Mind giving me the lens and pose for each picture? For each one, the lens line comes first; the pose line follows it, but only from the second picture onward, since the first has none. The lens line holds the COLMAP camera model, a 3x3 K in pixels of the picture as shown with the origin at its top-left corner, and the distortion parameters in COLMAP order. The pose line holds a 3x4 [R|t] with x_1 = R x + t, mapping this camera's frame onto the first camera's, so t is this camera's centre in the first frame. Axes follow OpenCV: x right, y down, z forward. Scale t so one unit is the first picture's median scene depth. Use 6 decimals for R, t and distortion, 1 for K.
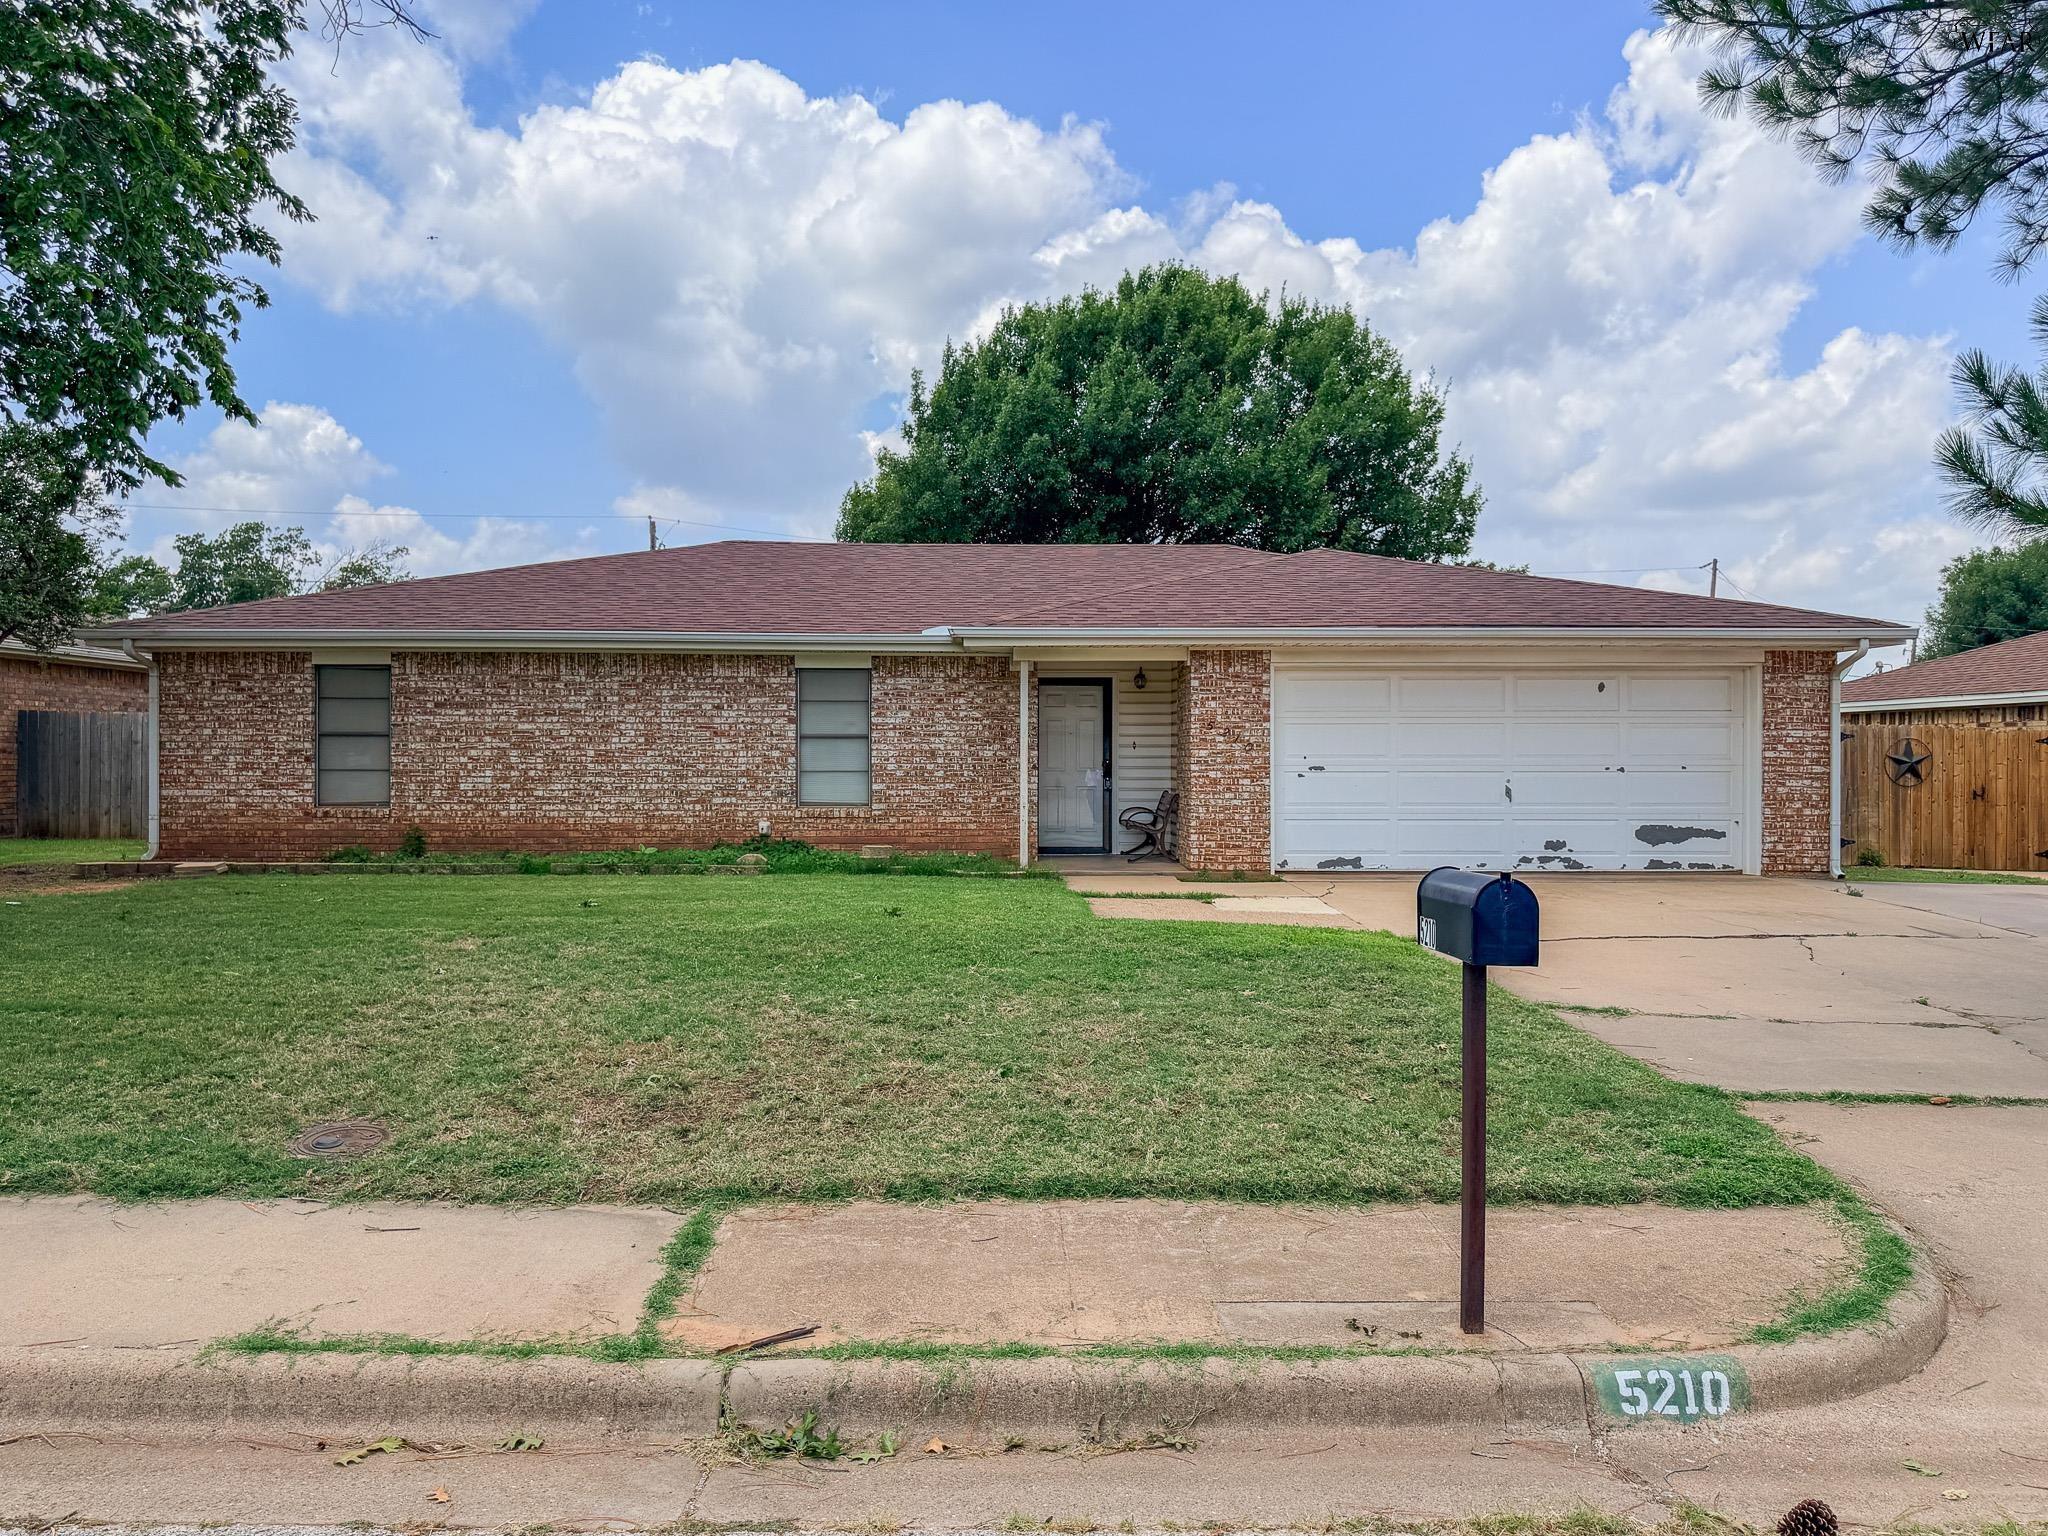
lens RADIAL K [[1554.2, 0, 1023.8], [0, 1554.2, 771.9], [0, 0, 1]] dist [0.052632, -0.030106]
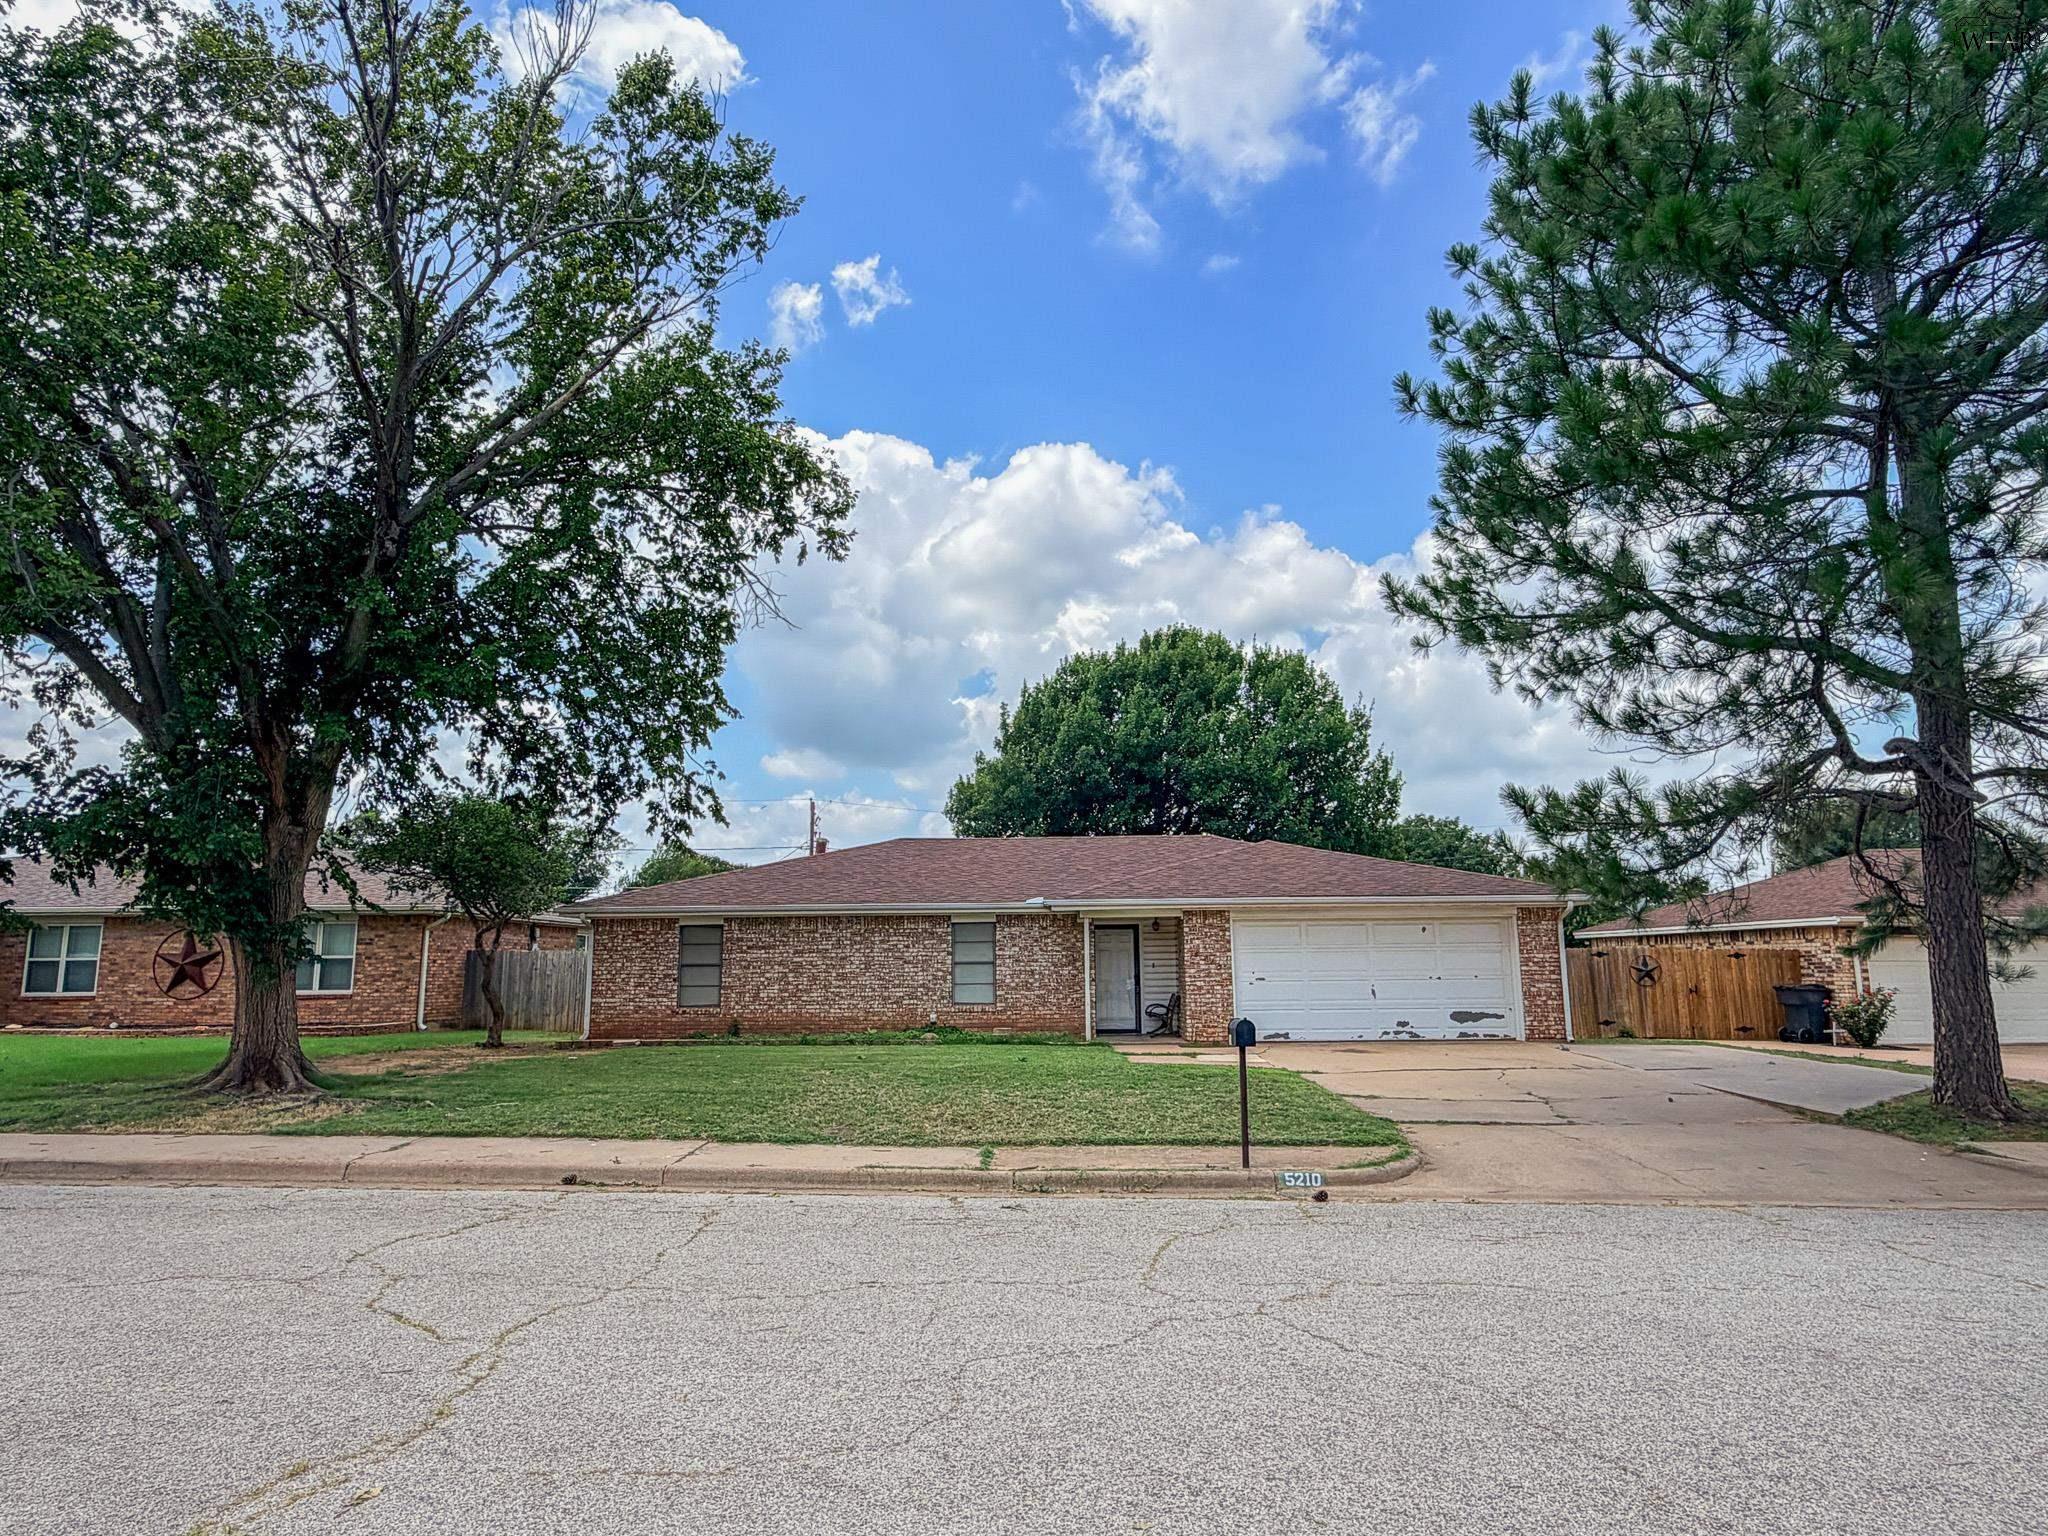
lens RADIAL K [[1191.9, 0, 1007.2], [0, 1191.9, 769.6], [0, 0, 1]] dist [-0.000310, 0.000511]
pose [[0.998163, -0.020650, -0.056962, -0.008007], [0.010445, 0.984702, -0.173934, -0.003968], [0.059682, 0.173019, 0.983109, -0.306944]]
